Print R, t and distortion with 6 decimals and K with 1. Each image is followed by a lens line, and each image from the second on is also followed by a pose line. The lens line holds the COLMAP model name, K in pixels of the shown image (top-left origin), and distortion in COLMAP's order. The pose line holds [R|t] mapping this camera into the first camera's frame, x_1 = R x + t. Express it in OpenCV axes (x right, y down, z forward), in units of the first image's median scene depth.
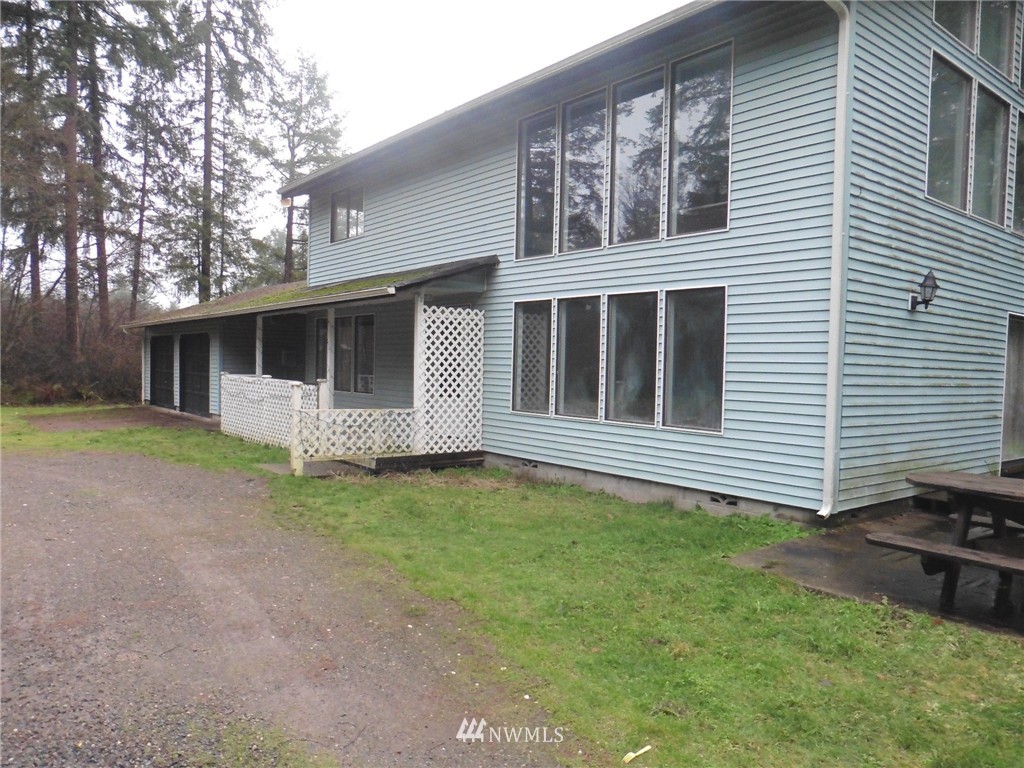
lens RADIAL K [[750.4, 0, 512.0], [0, 750.4, 384.0], [0, 0, 1]] dist [-0.091961, 0.092754]
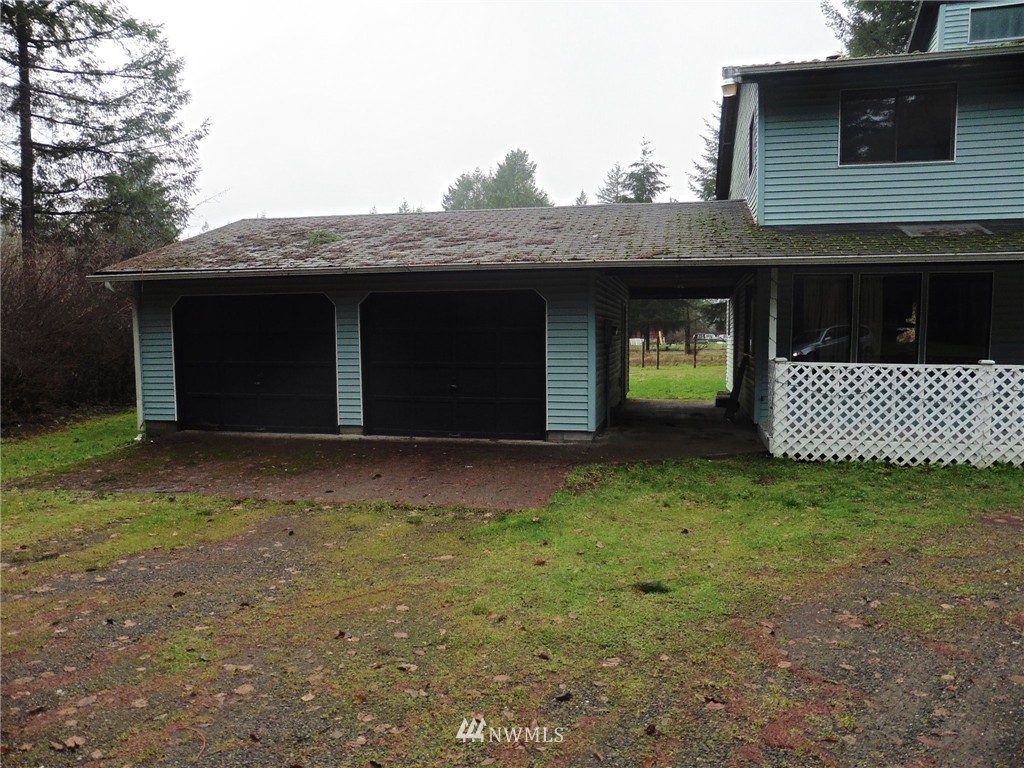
lens RADIAL K [[747.0, 0, 524.3], [0, 747.0, 399.2], [0, 0, 1]] dist [-0.094762, 0.096514]
pose [[0.779484, -0.080249, 0.621260, -1.421835], [0.036473, 0.995892, 0.082878, -0.062674], [-0.625359, -0.041943, 0.779209, 1.008116]]
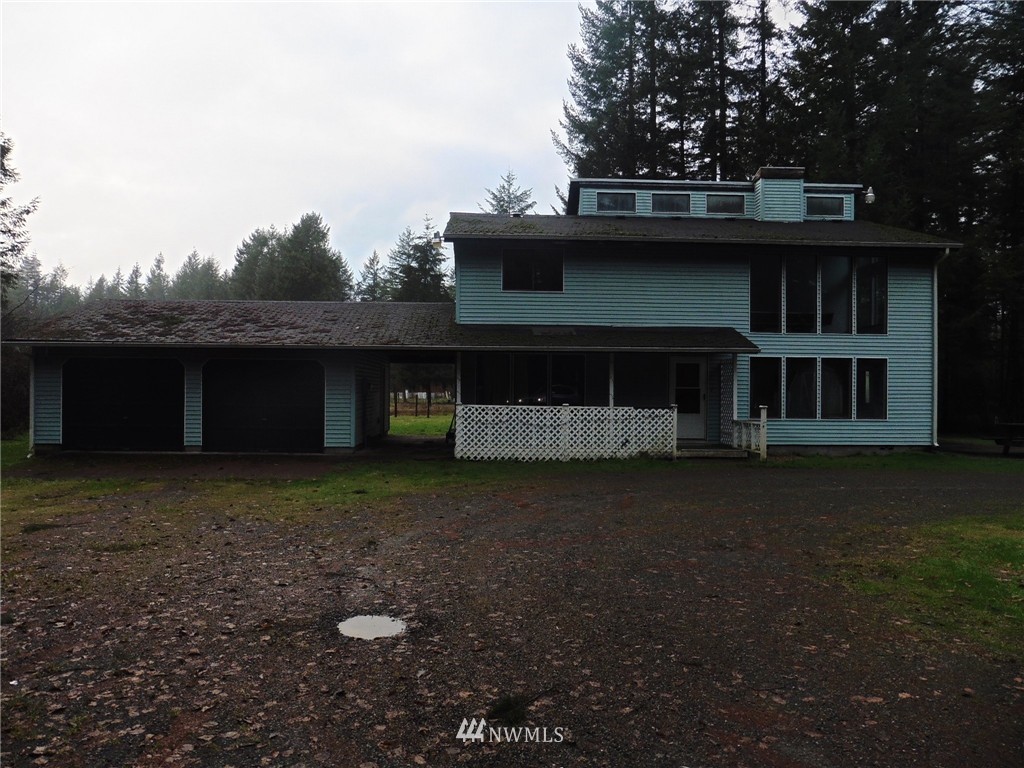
lens RADIAL K [[750.4, 0, 512.0], [0, 750.4, 384.0], [0, 0, 1]] dist [-0.091961, 0.092754]
pose [[0.596267, -0.013897, 0.802666, -1.860832], [0.025028, 0.999686, -0.001285, -0.061508], [-0.802396, 0.020855, 0.596428, 0.440104]]
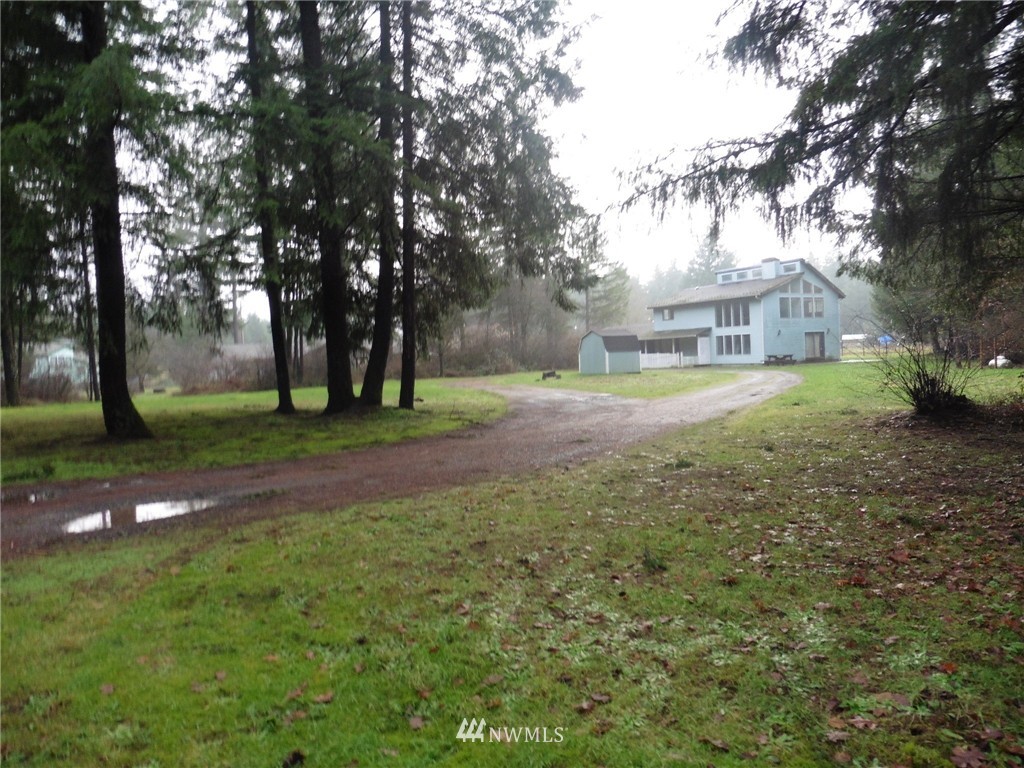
lens RADIAL K [[750.4, 0, 512.0], [0, 750.4, 384.0], [0, 0, 1]] dist [-0.091961, 0.092754]
pose [[0.984220, -0.061836, -0.165790, -0.625603], [0.064323, 0.997882, 0.009671, 0.102305], [0.164841, -0.020183, 0.986114, -4.984366]]
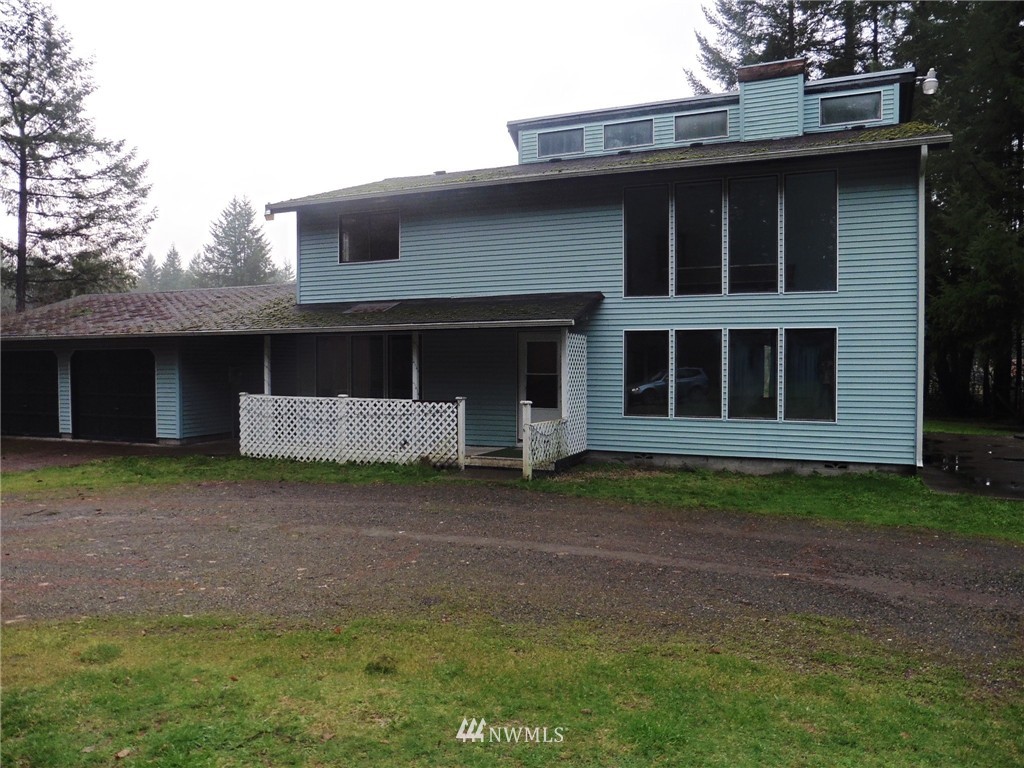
lens RADIAL K [[750.4, 0, 512.0], [0, 750.4, 384.0], [0, 0, 1]] dist [-0.091961, 0.092754]
pose [[0.876149, -0.033693, 0.480862, -0.835773], [0.031664, 0.999422, 0.012335, -0.043438], [-0.481000, 0.004418, 0.876710, -0.022306]]
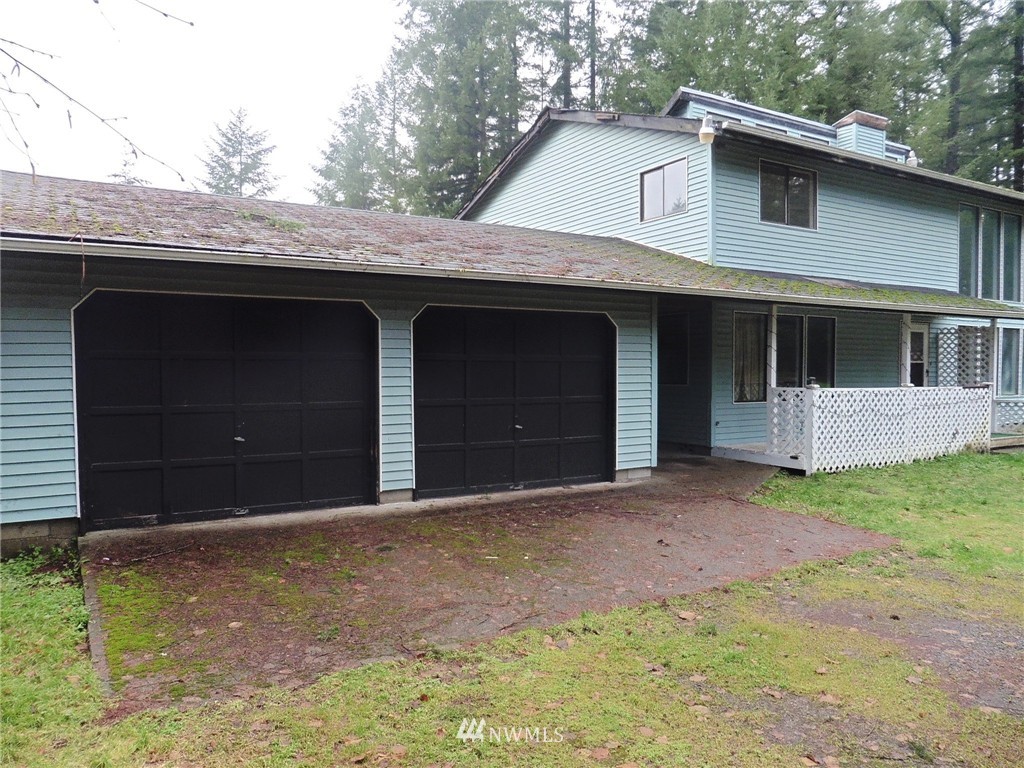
lens RADIAL K [[750.4, 0, 512.0], [0, 750.4, 384.0], [0, 0, 1]] dist [-0.091961, 0.092754]
pose [[0.131708, -0.042533, 0.990376, -1.696203], [0.026537, 0.998872, 0.039369, -0.079767], [-0.990933, 0.021096, 0.132688, 1.815737]]
